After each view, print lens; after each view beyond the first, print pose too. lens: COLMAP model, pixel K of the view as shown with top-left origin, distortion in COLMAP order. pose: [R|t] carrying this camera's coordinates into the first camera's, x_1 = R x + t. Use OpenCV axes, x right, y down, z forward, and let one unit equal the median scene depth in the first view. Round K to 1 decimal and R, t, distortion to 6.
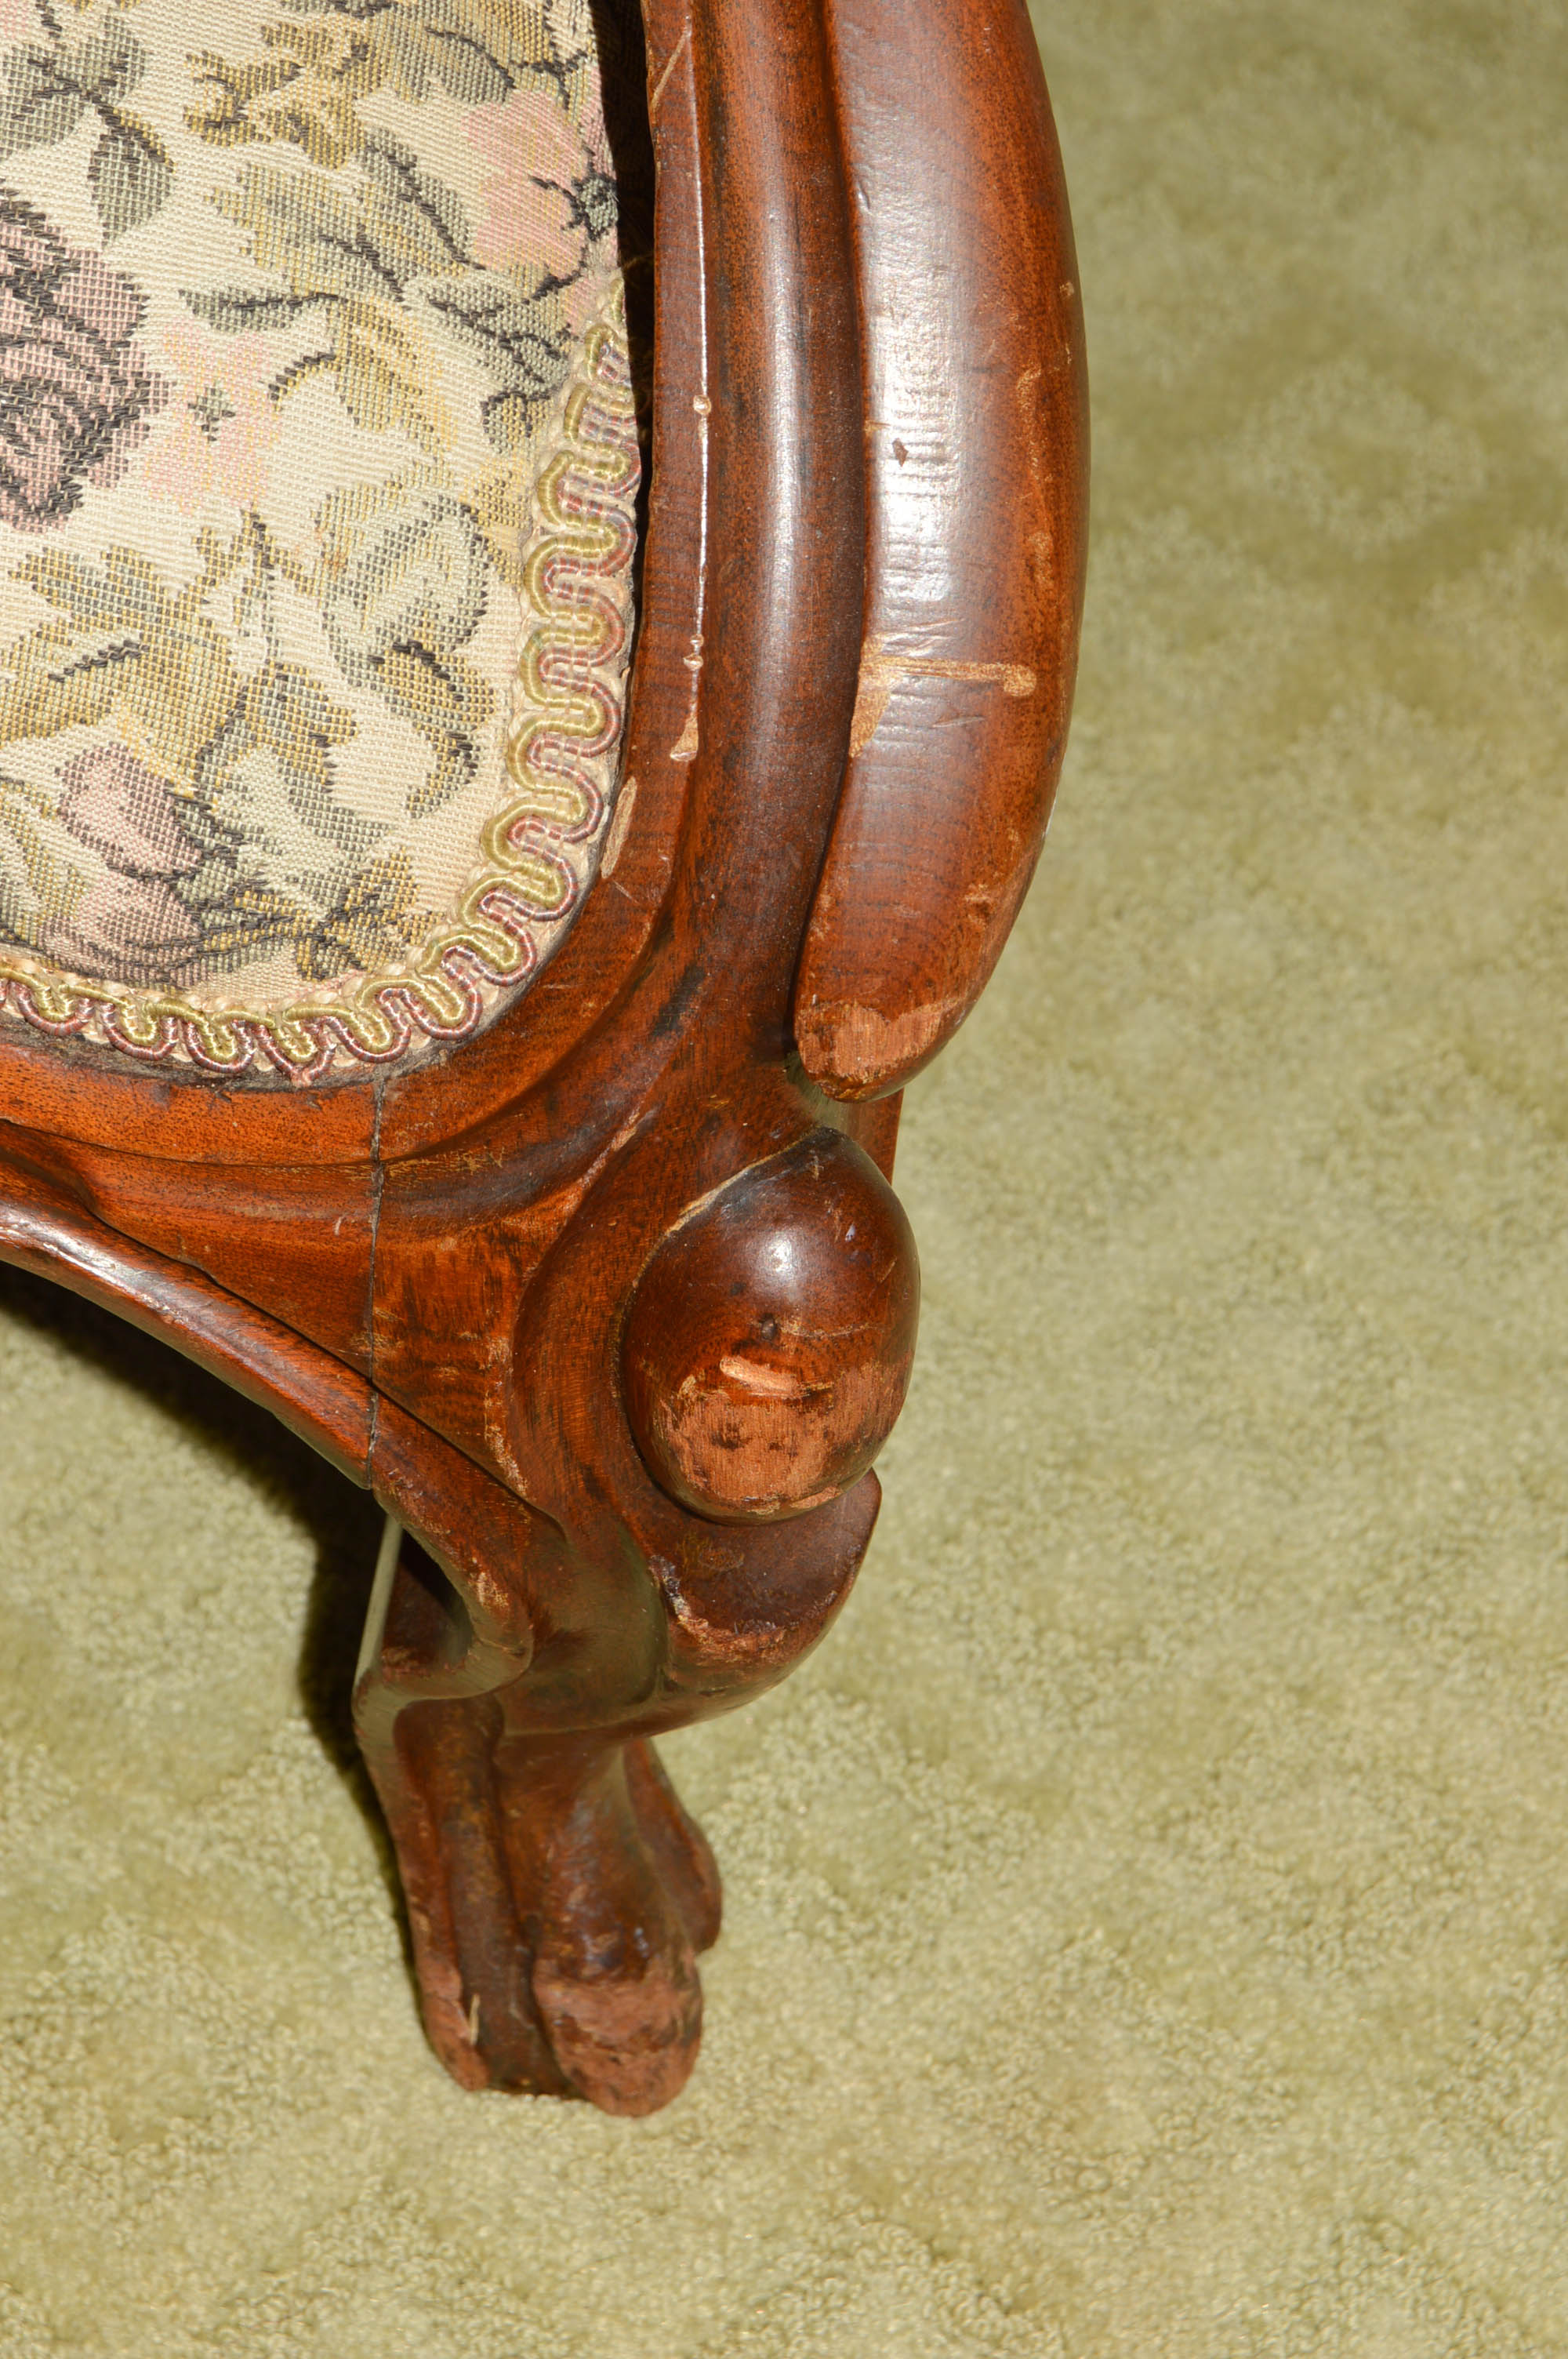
lens RADIAL K [[5332.7, 0, 784.0], [0, 5332.7, 1179.5], [0, 0, 1]] dist [-0.018766, 0.260498]
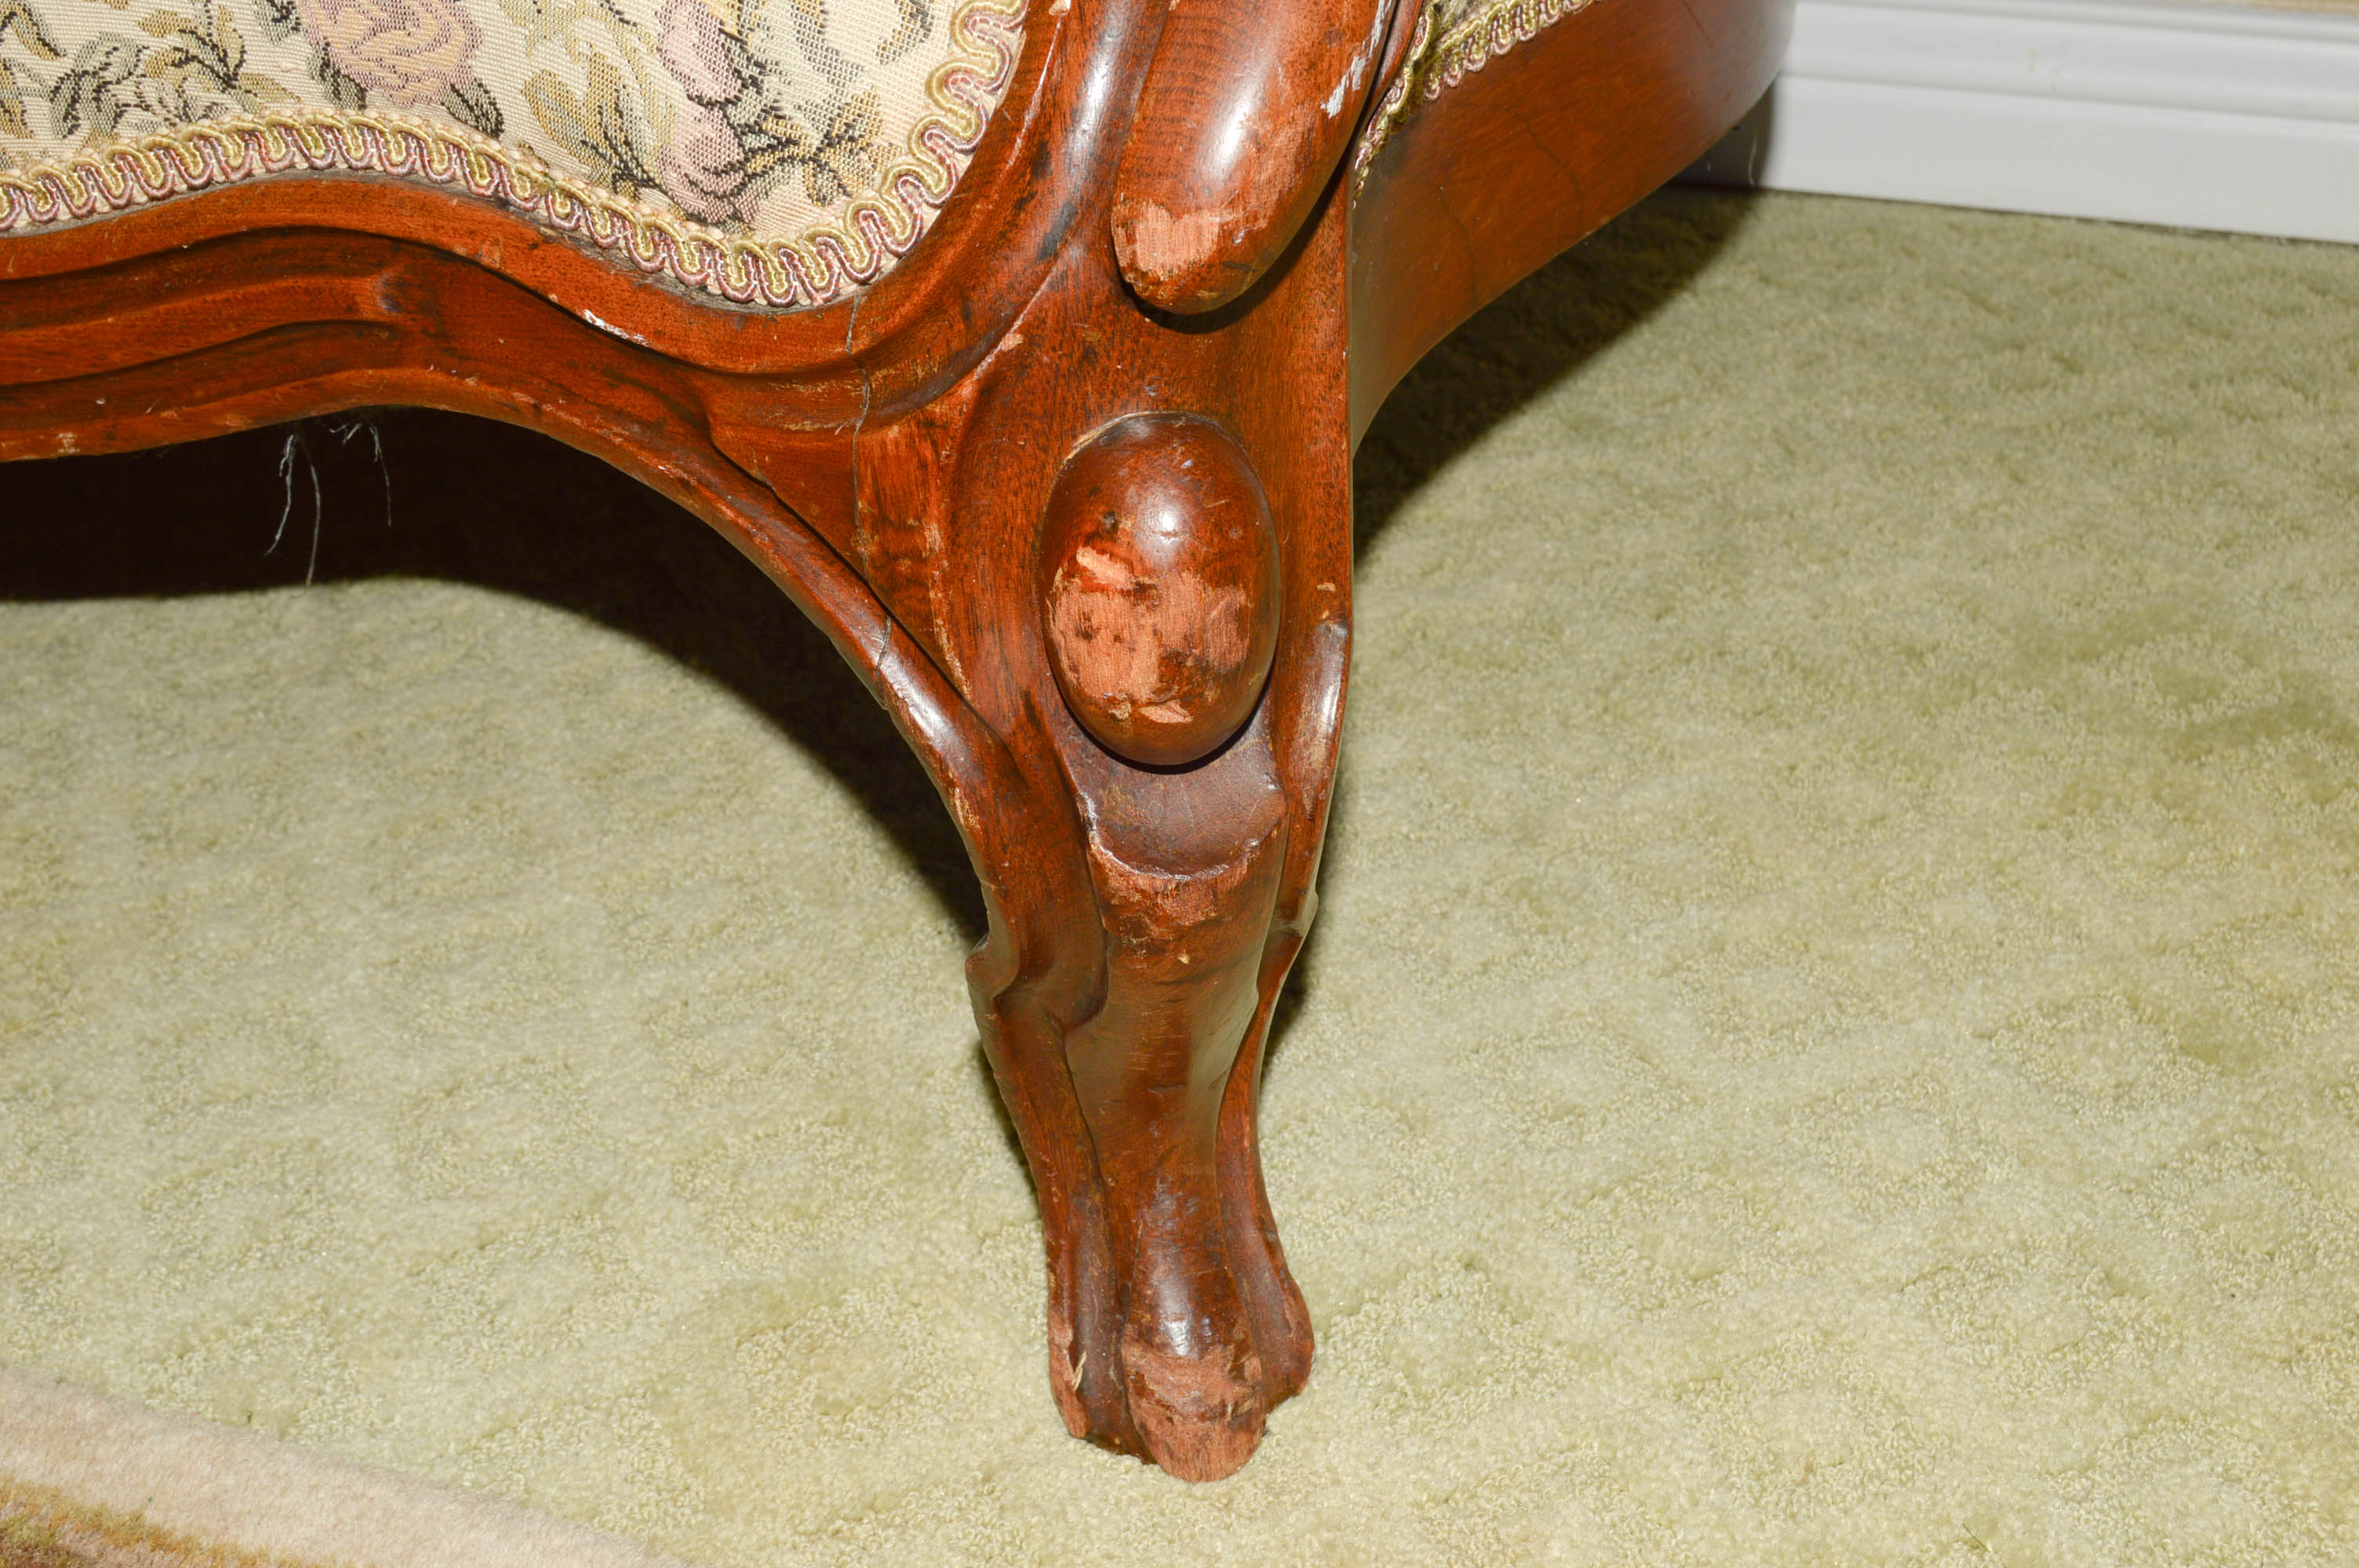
lens RADIAL K [[3140.4, 0, 1179.5], [0, 3140.4, 784.0], [0, 0, 1]] dist [-0.061270, -0.054543]
pose [[0.914542, 0.103992, -0.390895, 0.324304], [-0.226970, 0.931842, -0.283116, 0.305796], [0.334810, 0.347643, 0.875812, 0.370294]]
